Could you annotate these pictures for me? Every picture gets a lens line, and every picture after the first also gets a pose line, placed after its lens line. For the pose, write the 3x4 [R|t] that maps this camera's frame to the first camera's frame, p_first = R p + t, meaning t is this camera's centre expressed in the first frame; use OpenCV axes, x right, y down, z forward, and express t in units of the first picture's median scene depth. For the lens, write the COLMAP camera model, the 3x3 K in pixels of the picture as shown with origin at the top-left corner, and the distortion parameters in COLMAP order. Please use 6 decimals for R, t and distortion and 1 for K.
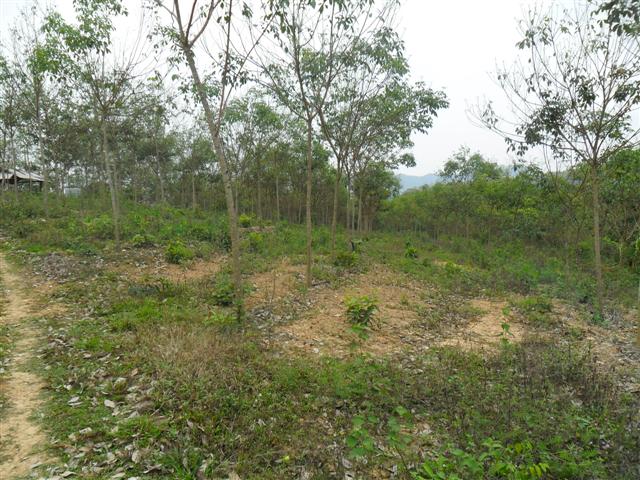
lens RADIAL K [[514.3, 0, 318.1], [0, 514.3, 234.1], [0, 0, 1]] dist [-0.017342, 0.008649]
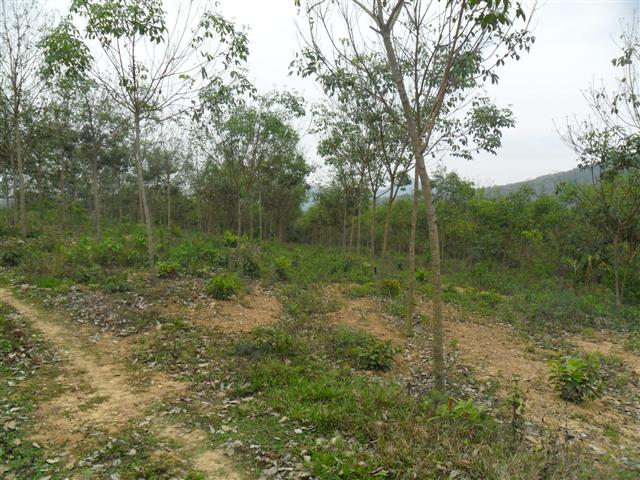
lens RADIAL K [[514.3, 0, 321.9], [0, 514.3, 244.1], [0, 0, 1]] dist [-0.017342, 0.008649]
pose [[0.989546, 0.008444, 0.143972, -0.218822], [-0.007803, 0.999957, -0.005015, -0.027437], [-0.144008, 0.003839, 0.989569, 0.136200]]
